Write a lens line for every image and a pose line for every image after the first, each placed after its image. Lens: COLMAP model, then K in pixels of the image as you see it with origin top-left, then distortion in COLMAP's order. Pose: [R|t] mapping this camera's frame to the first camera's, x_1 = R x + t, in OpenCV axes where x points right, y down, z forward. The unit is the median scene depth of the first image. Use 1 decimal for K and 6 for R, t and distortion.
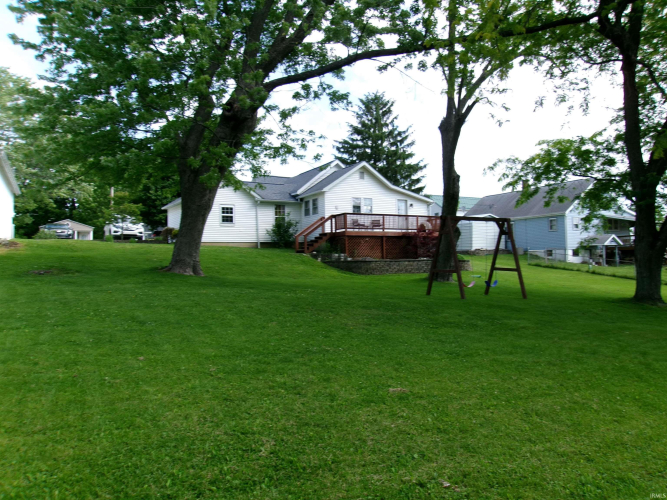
lens RADIAL K [[527.2, 0, 333.5], [0, 527.2, 250.0], [0, 0, 1]] dist [-0.006315, -0.002977]
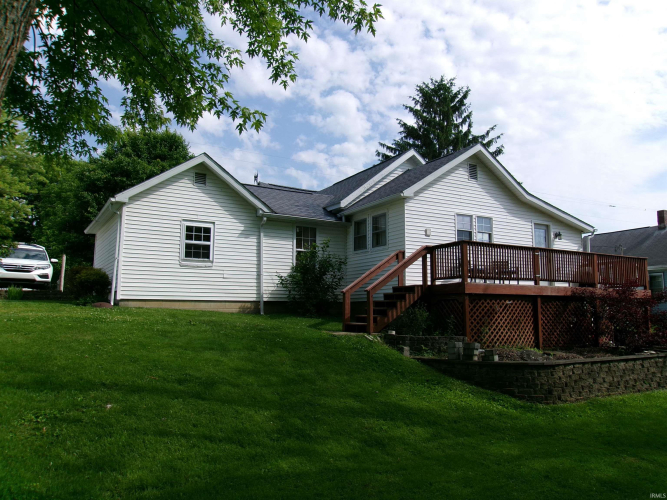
lens RADIAL K [[527.2, 0, 333.5], [0, 527.2, 250.0], [0, 0, 1]] dist [-0.006315, -0.002977]
pose [[0.999709, 0.023200, -0.006642, -0.074053], [-0.023712, 0.995482, -0.091937, -0.018893], [0.004479, 0.092068, 0.995743, 0.515718]]
